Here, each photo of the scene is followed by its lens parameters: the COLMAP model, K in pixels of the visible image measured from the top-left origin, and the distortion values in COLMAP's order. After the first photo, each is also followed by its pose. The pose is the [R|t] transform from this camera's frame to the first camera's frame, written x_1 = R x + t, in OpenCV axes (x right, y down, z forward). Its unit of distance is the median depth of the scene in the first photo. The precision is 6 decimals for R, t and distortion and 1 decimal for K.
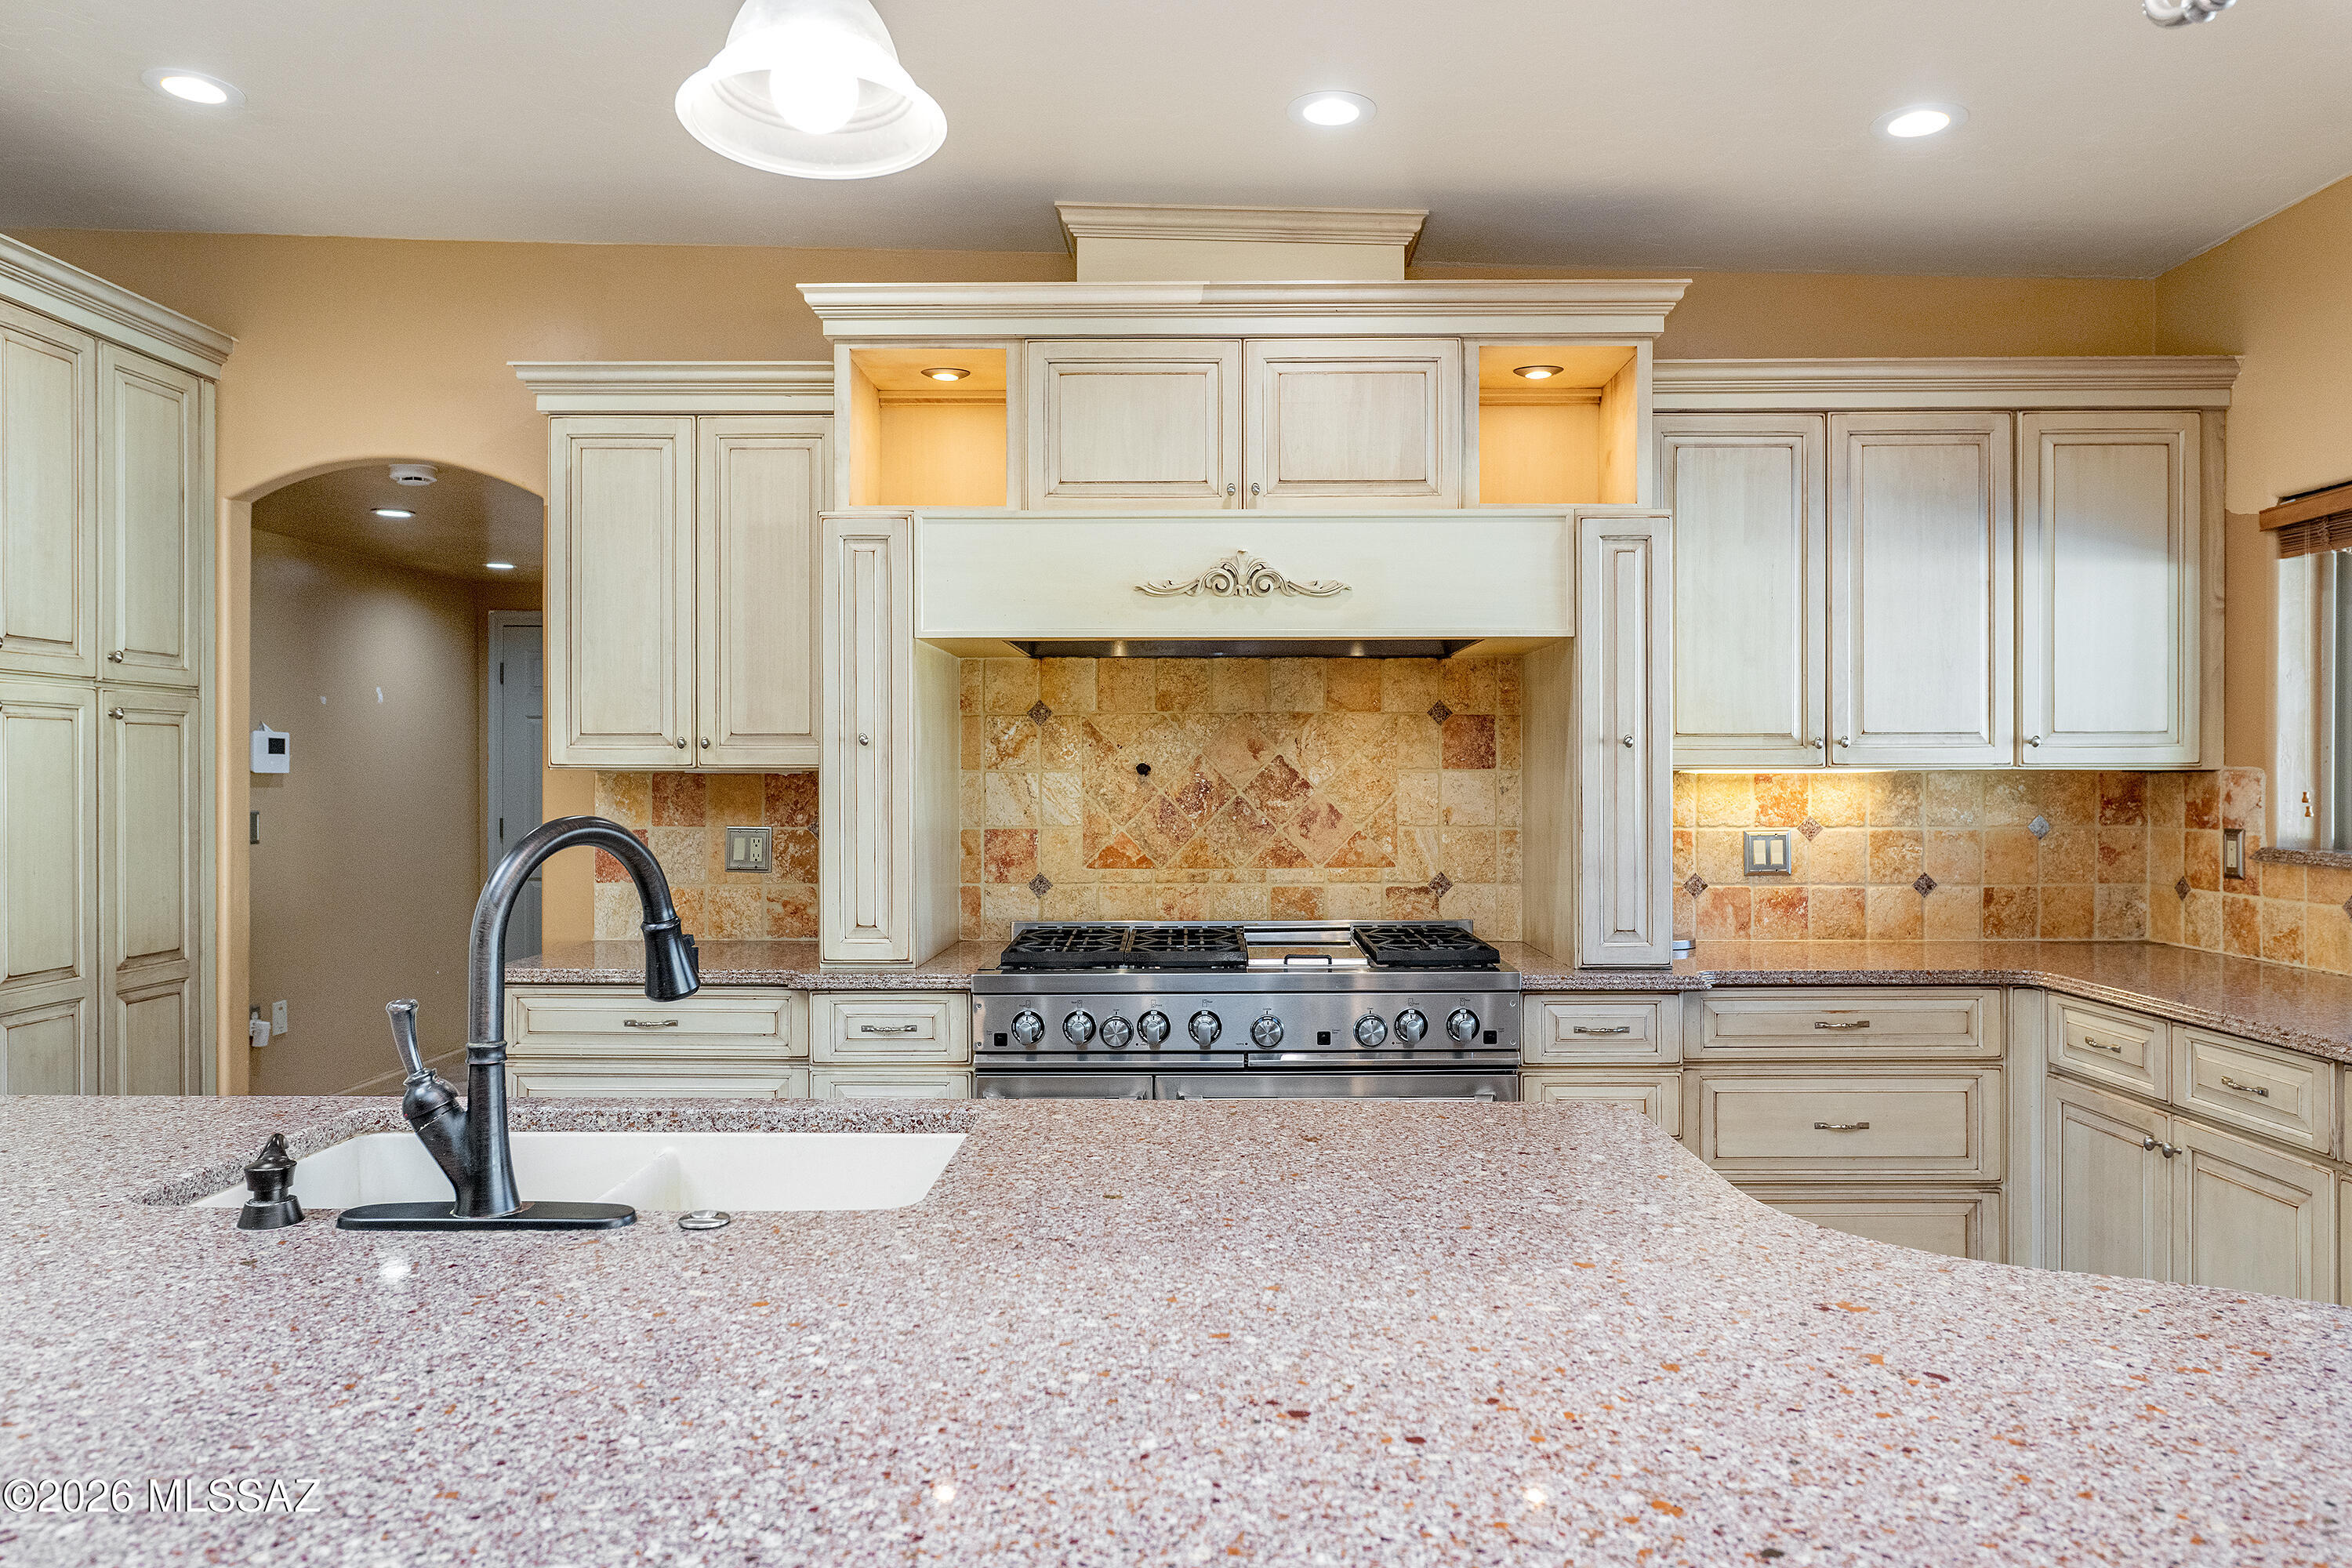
lens RADIAL K [[1562.3, 0, 1211.3], [0, 1562.3, 780.3], [0, 0, 1]] dist [-0.000547, 0.001949]
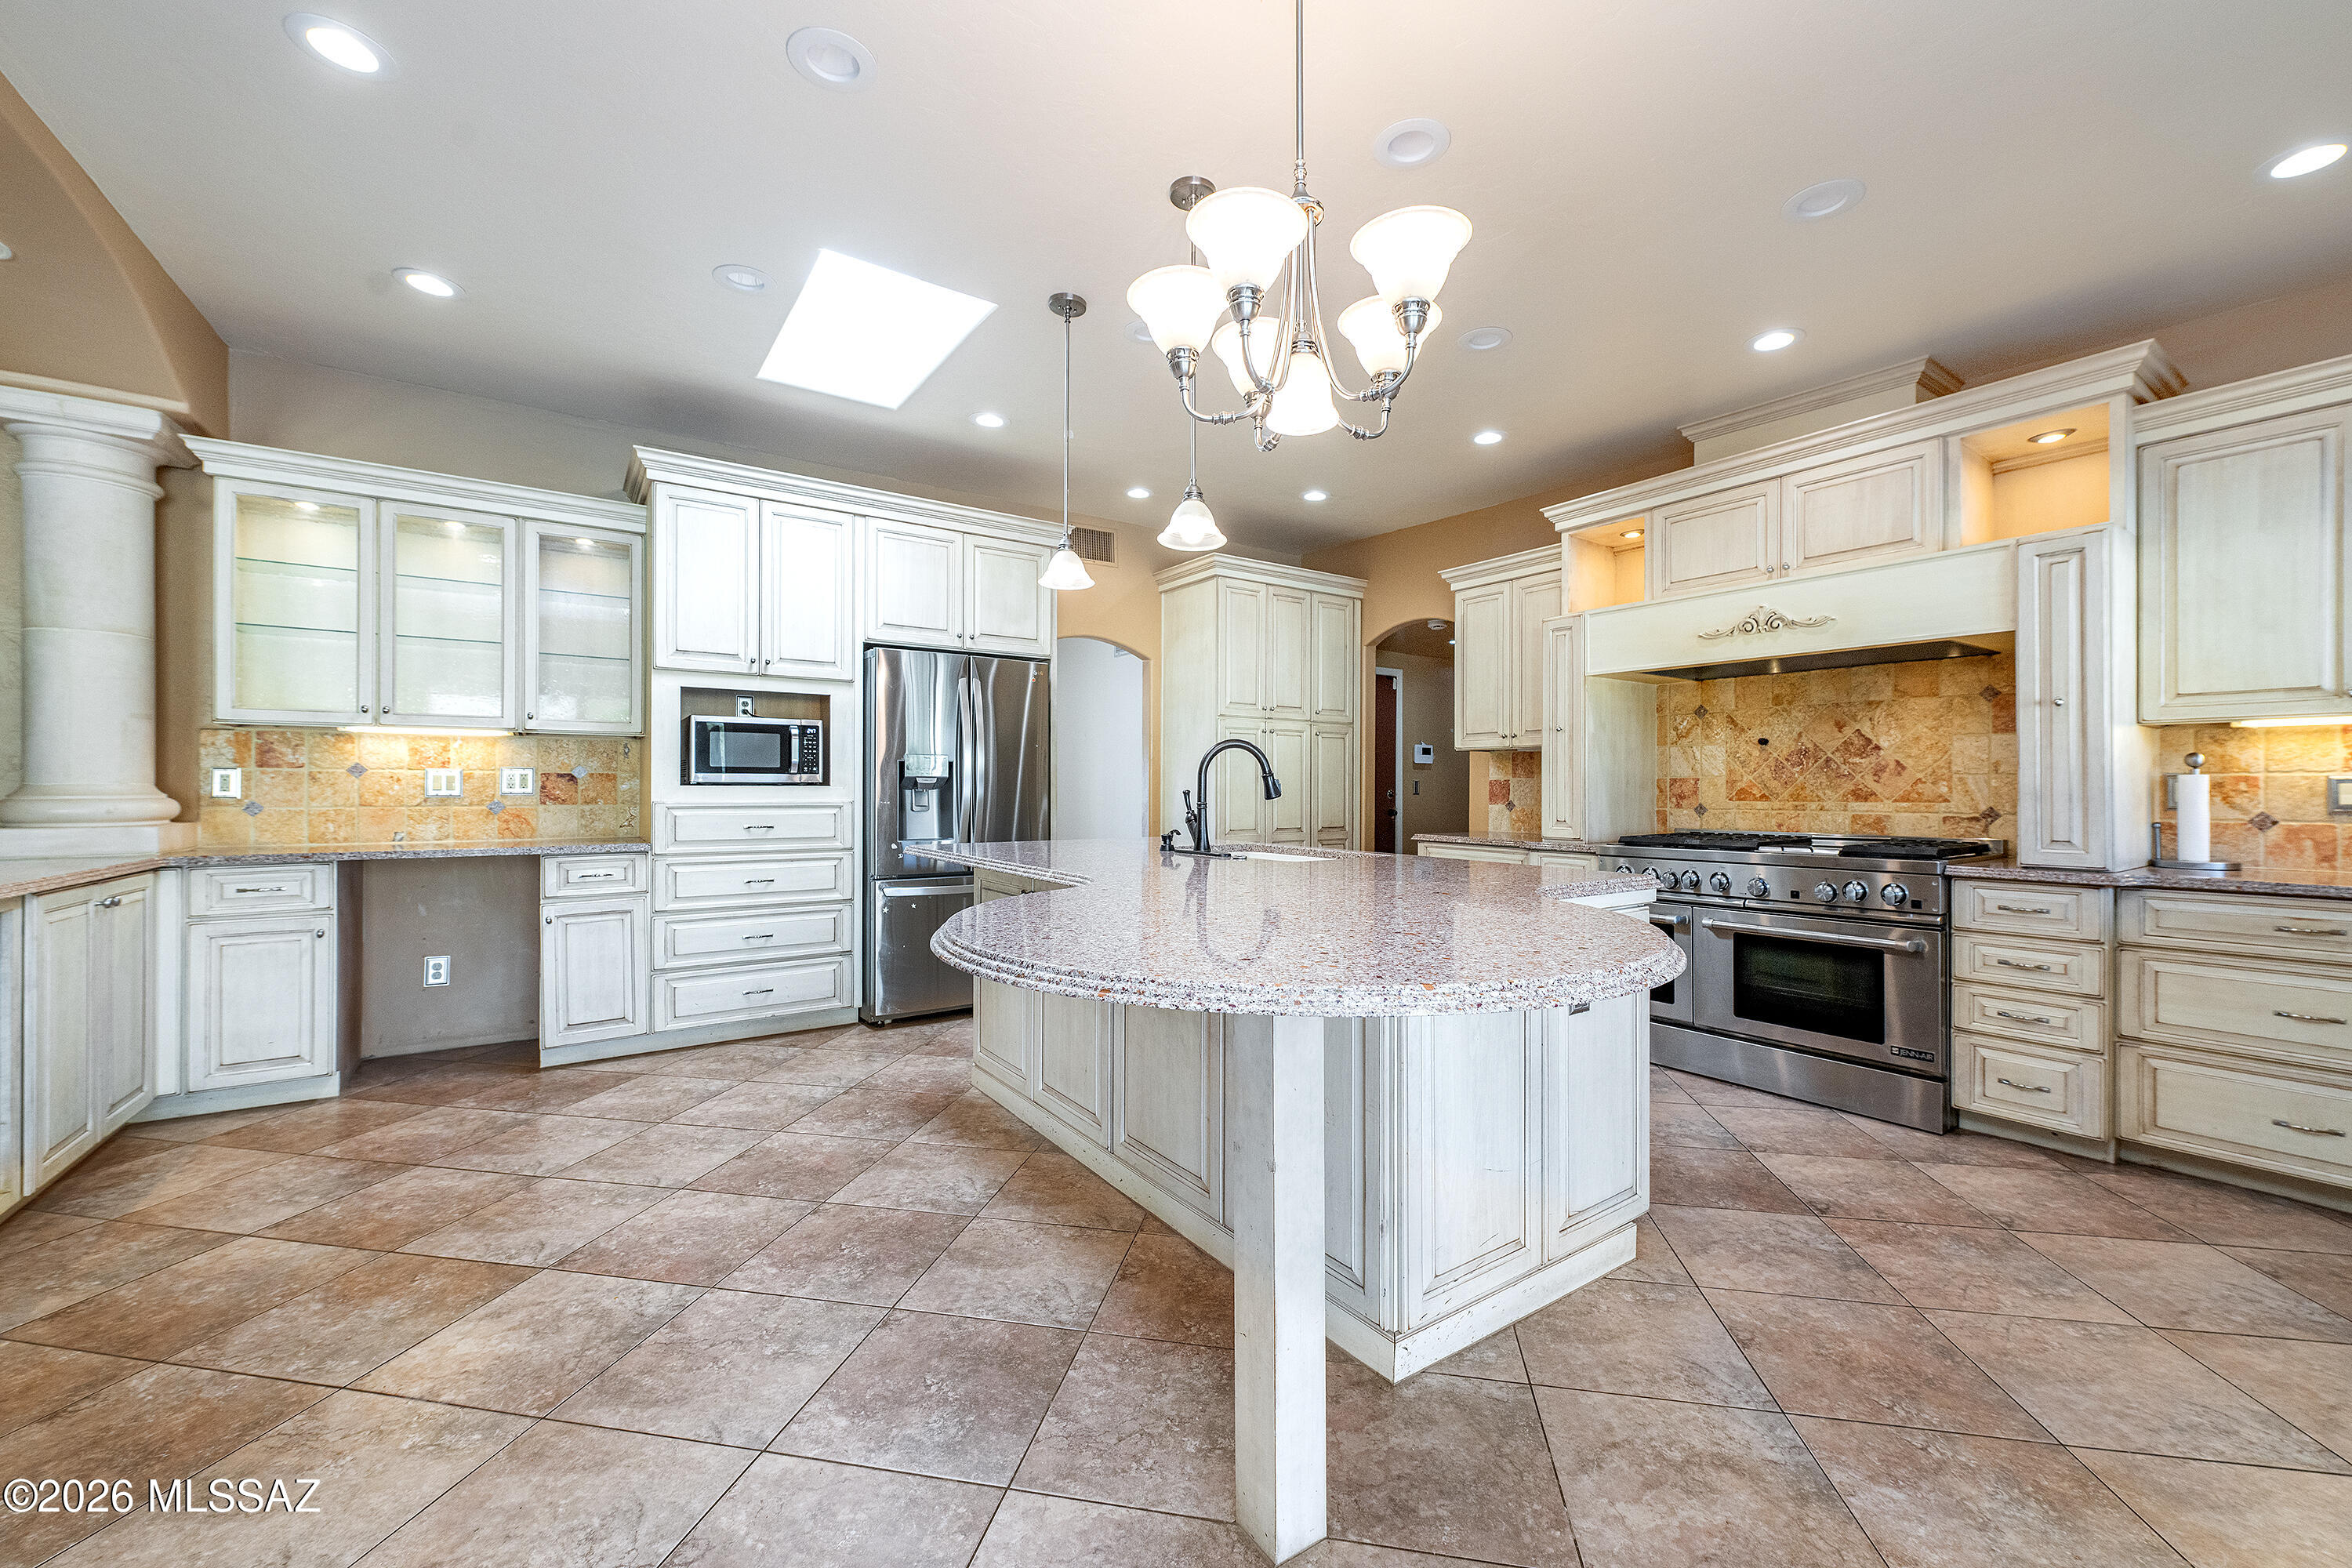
lens RADIAL K [[939.0, 0, 1195.7], [0, 939.0, 784.3], [0, 0, 1]] dist [0.002094, 0.000281]
pose [[0.582084, -0.001155, -0.813128, 0.422178], [-0.004726, 0.999977, -0.004803, 0.046383], [0.813115, 0.006639, 0.582065, -0.077337]]
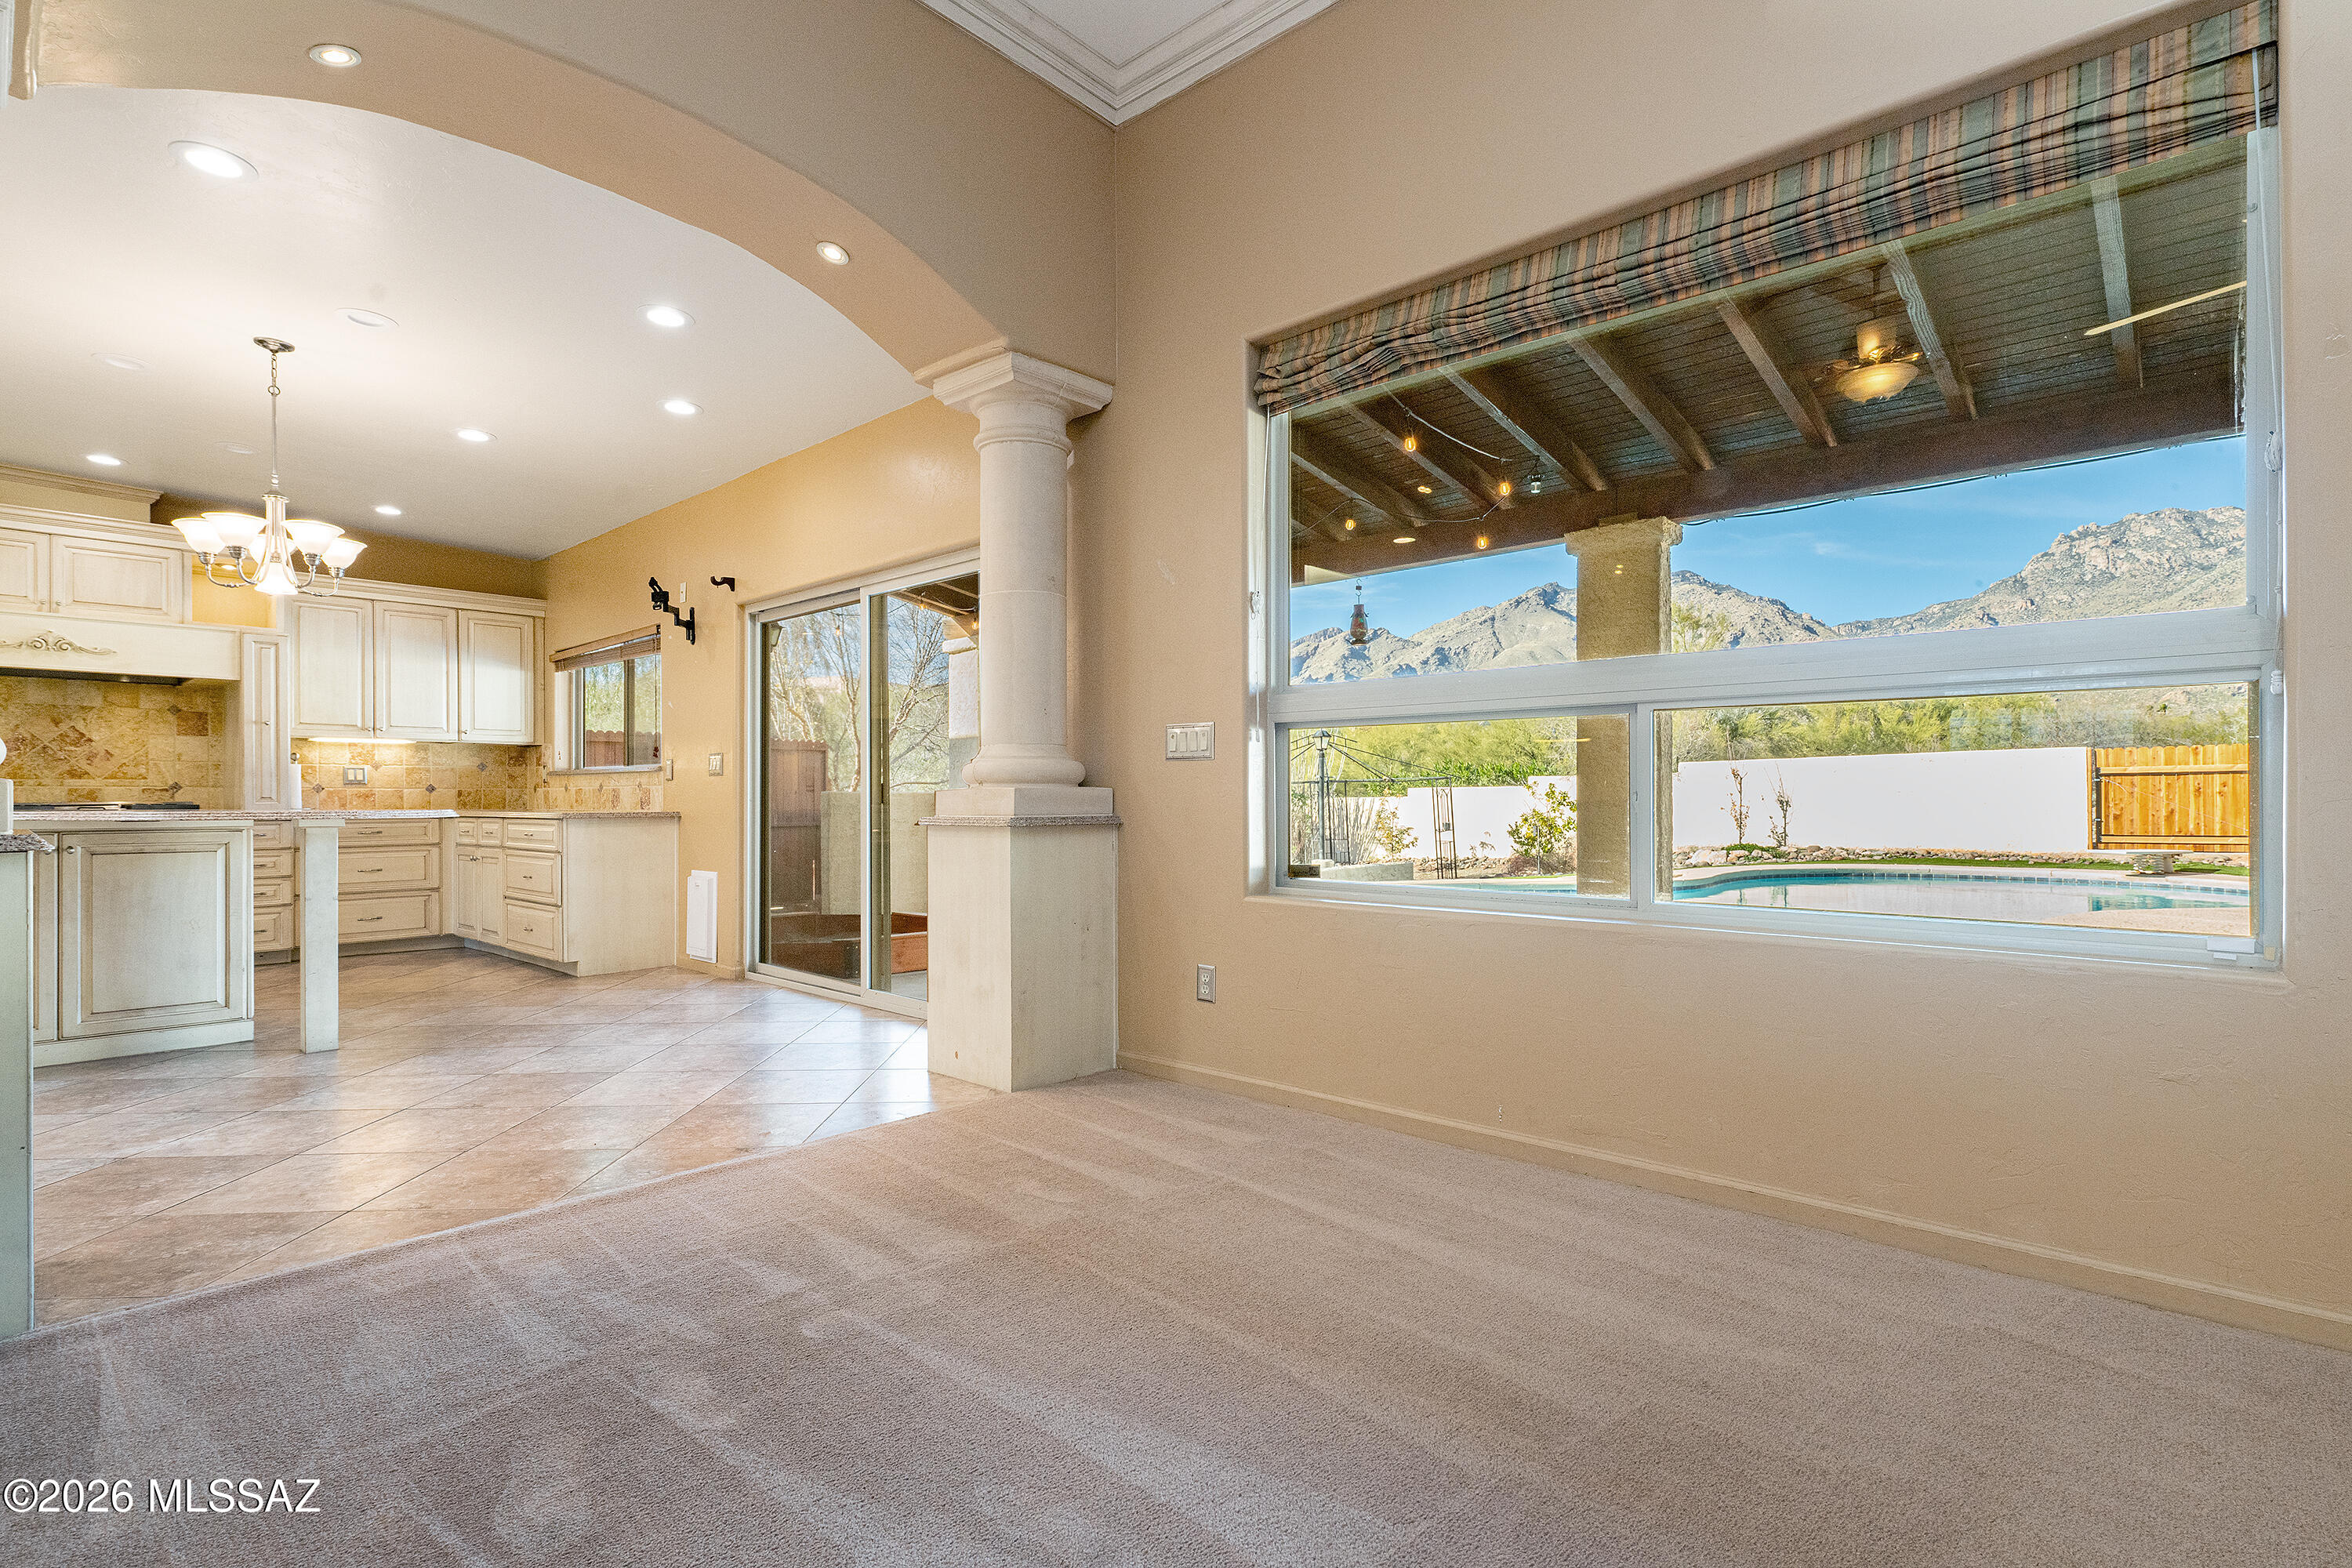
lens RADIAL K [[1097.5, 0, 1174.9], [0, 1097.5, 796.4], [0, 0, 1]] dist [-0.001915, -0.000187]
pose [[0.668140, -0.000329, 0.744035, -0.062650], [0.004727, 0.999982, -0.003803, 0.092575], [-0.744020, 0.006058, 0.668129, -1.100931]]
